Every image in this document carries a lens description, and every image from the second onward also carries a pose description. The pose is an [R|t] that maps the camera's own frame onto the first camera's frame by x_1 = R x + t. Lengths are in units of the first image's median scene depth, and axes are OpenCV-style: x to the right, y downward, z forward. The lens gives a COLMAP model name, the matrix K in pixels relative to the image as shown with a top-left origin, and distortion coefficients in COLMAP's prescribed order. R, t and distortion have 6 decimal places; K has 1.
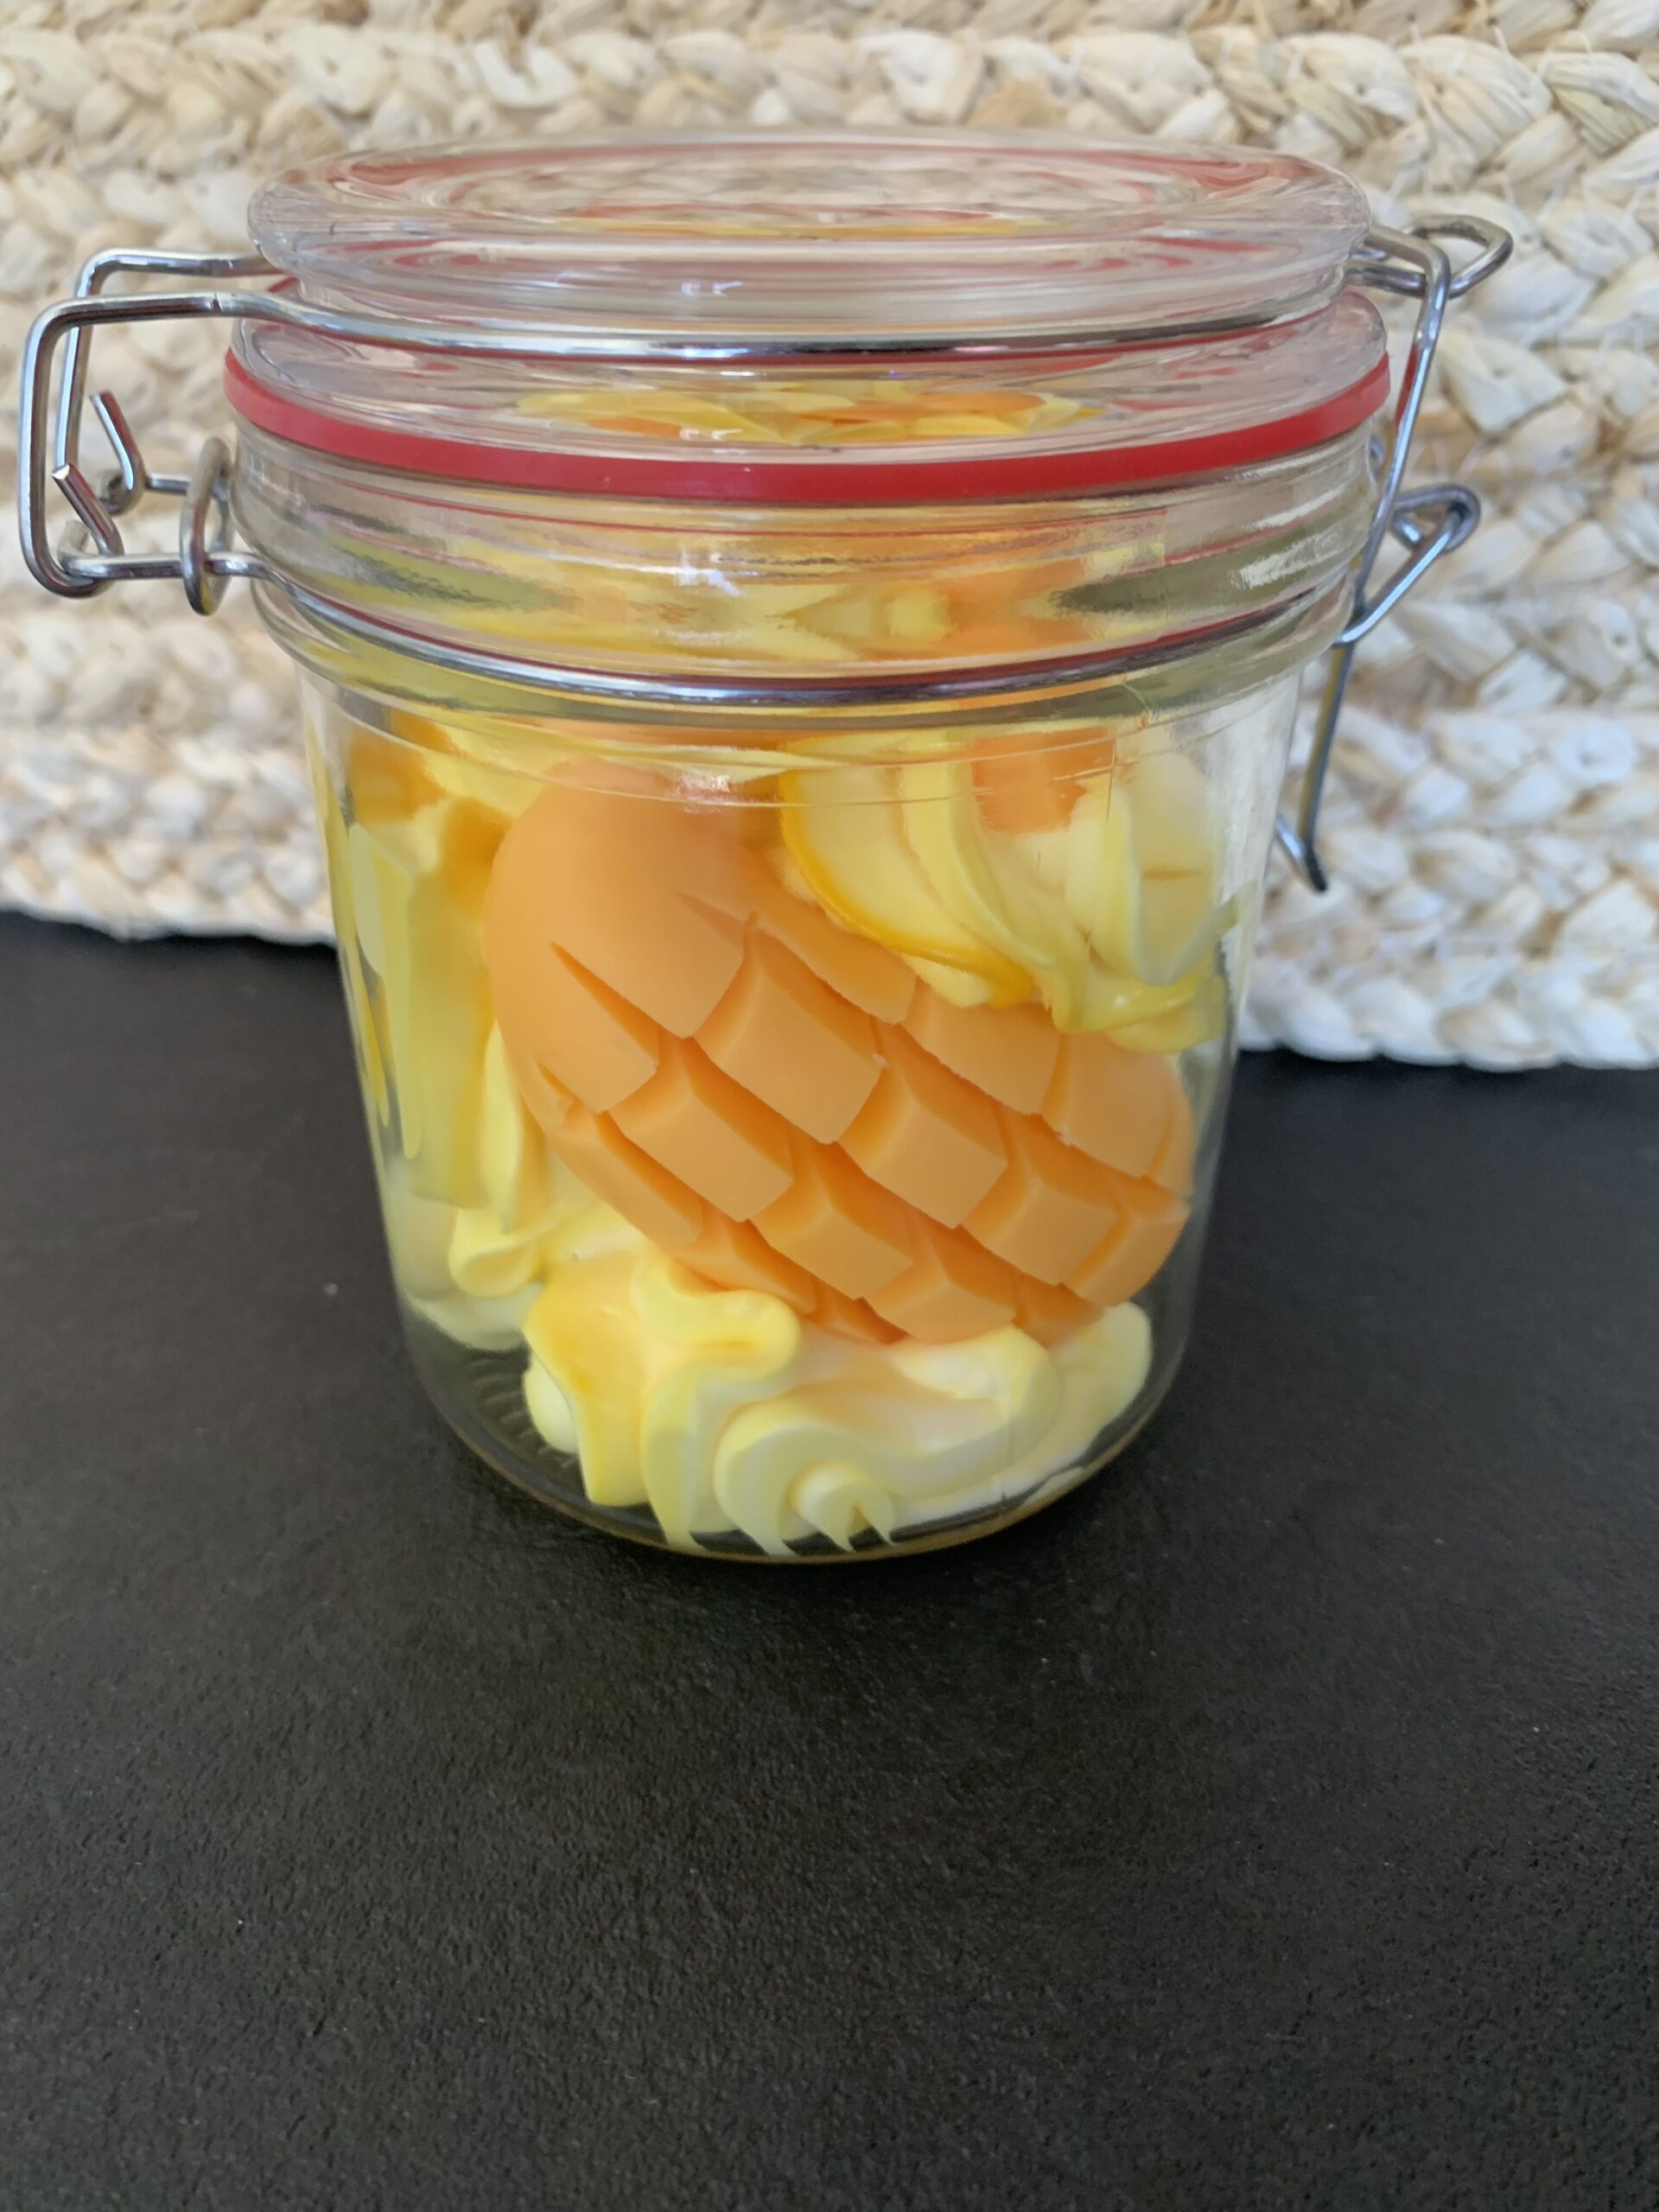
lens RADIAL K [[1704.8, 0, 829.5], [0, 1704.8, 1106.0], [0, 0, 1]] dist [-0.072492, 0.066850]
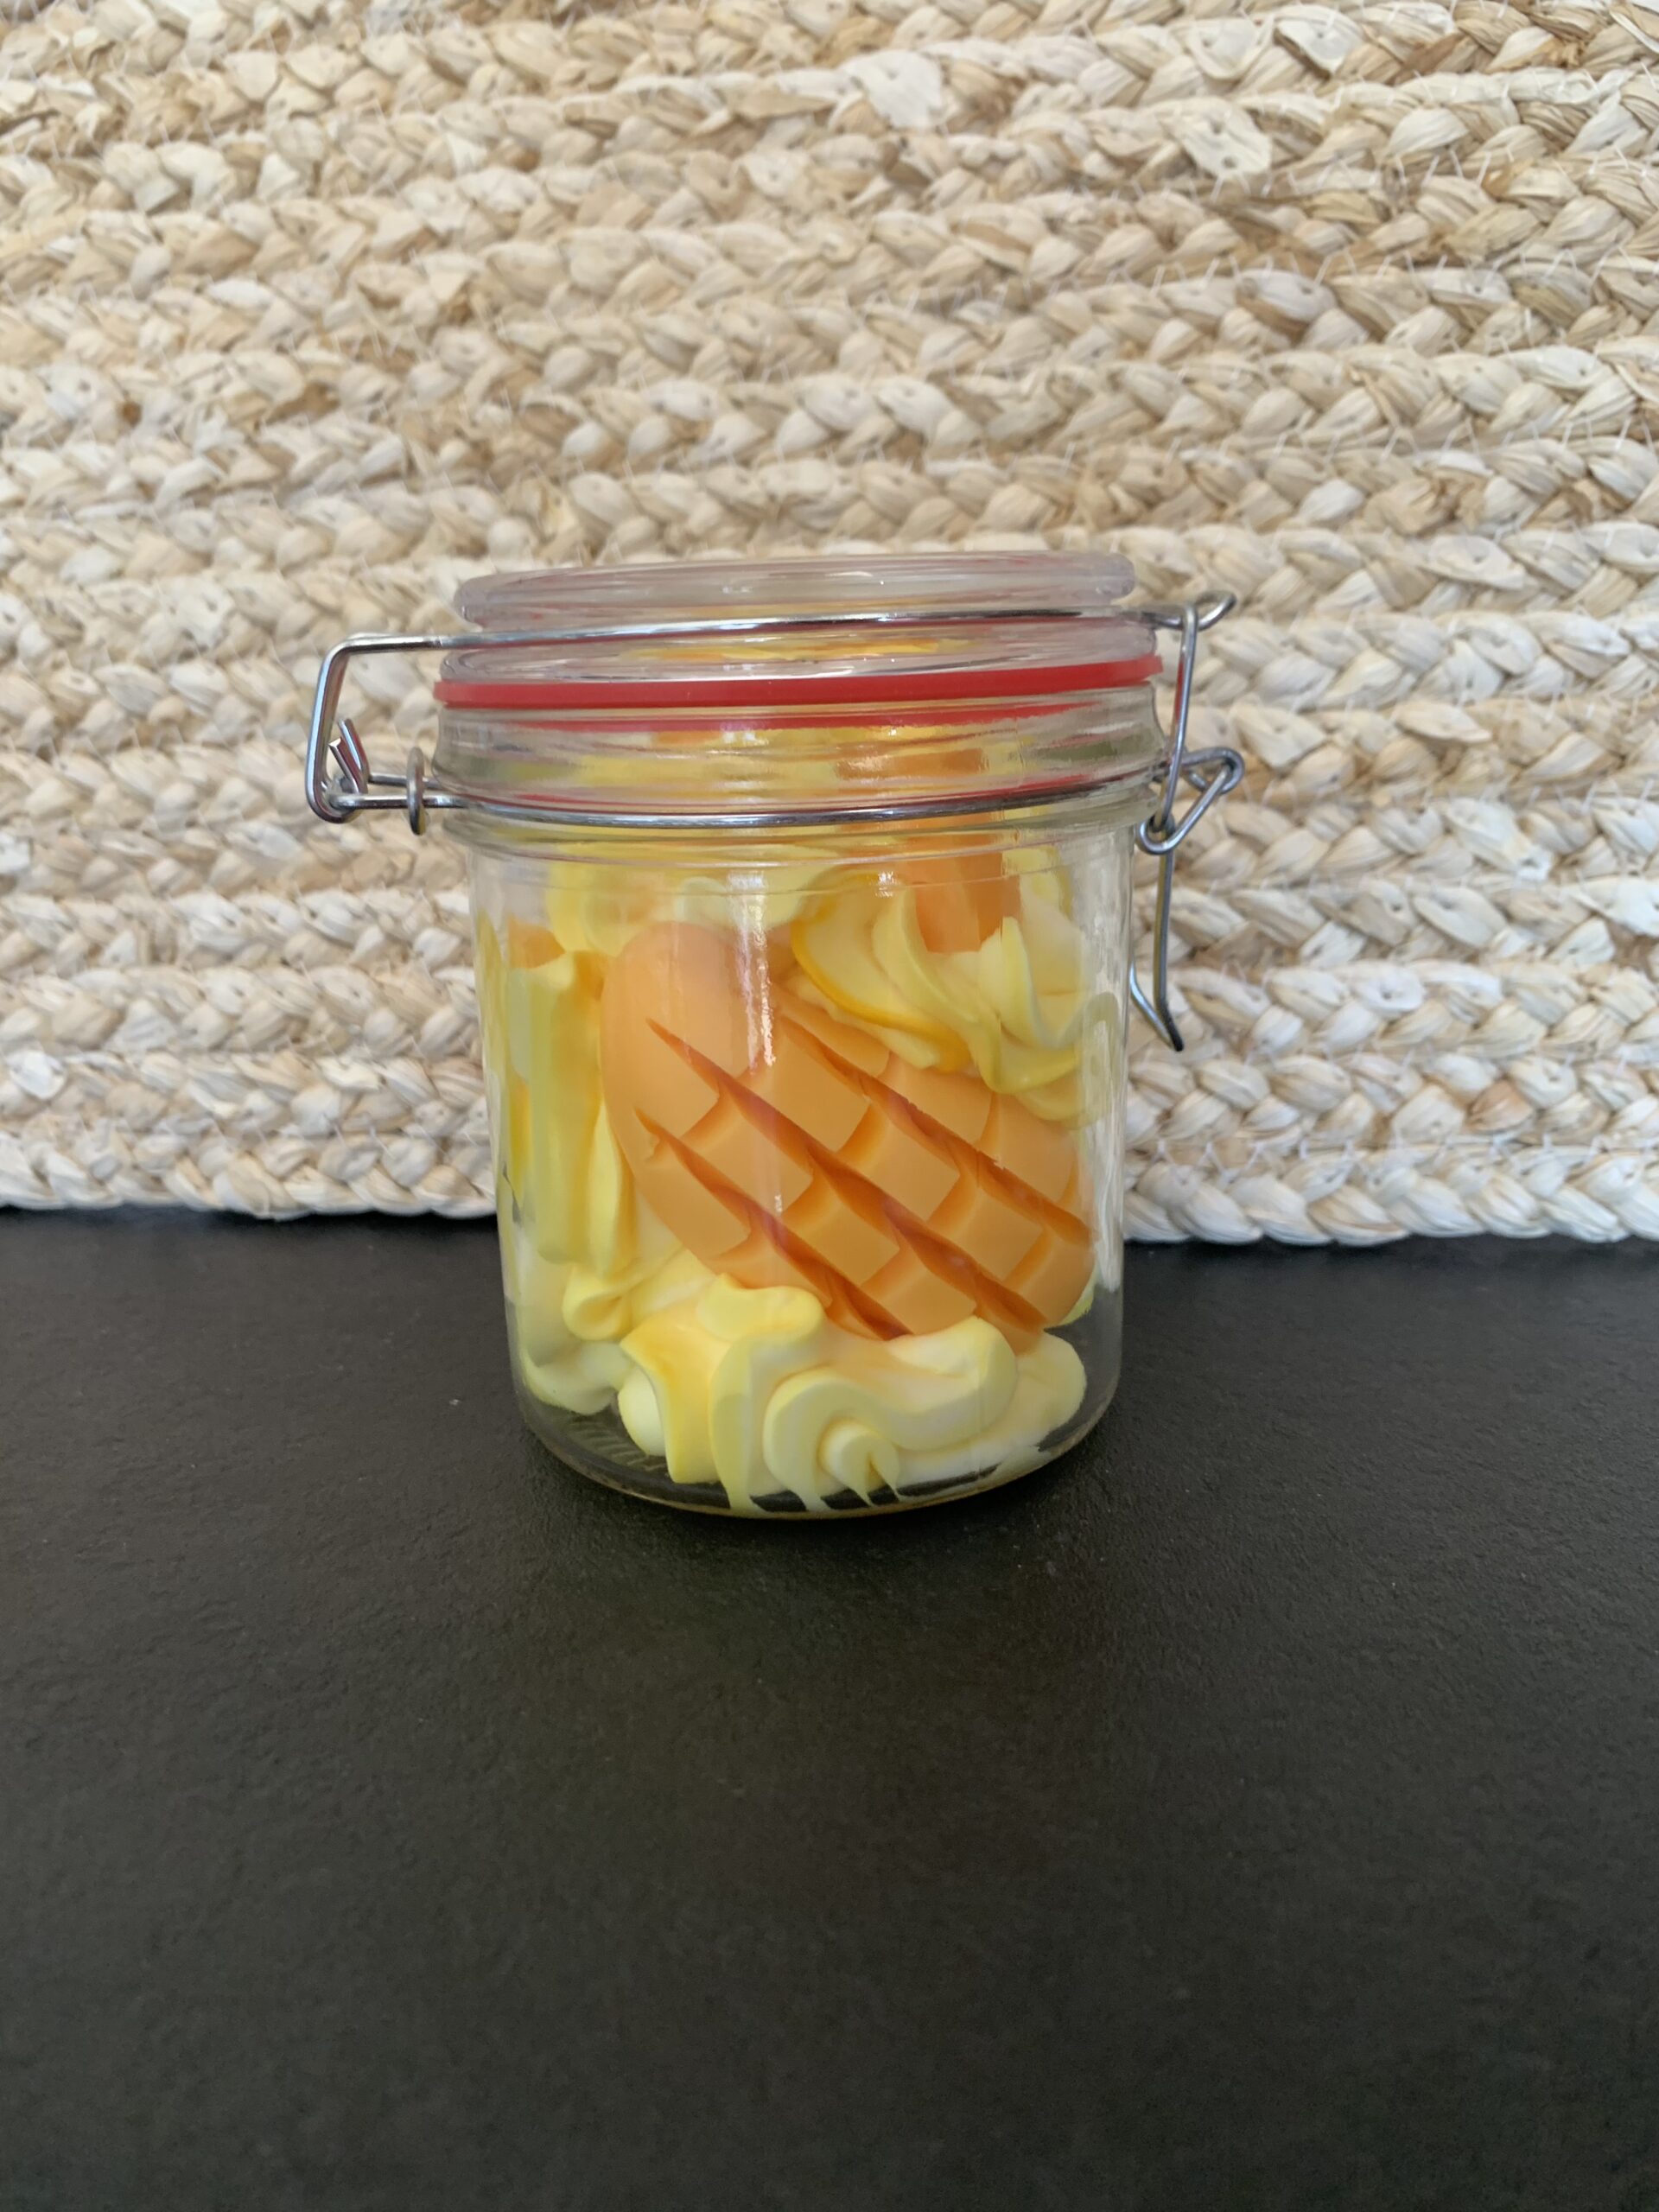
lens RADIAL K [[1647.0, 0, 847.0], [0, 1647.0, 1136.8], [0, 0, 1]] dist [0.003274, 0.009018]
pose [[0.998699, -0.047836, 0.017676, -0.010181], [0.050899, 0.956500, -0.287258, 0.277770], [-0.003166, 0.287784, 0.957690, -0.244547]]
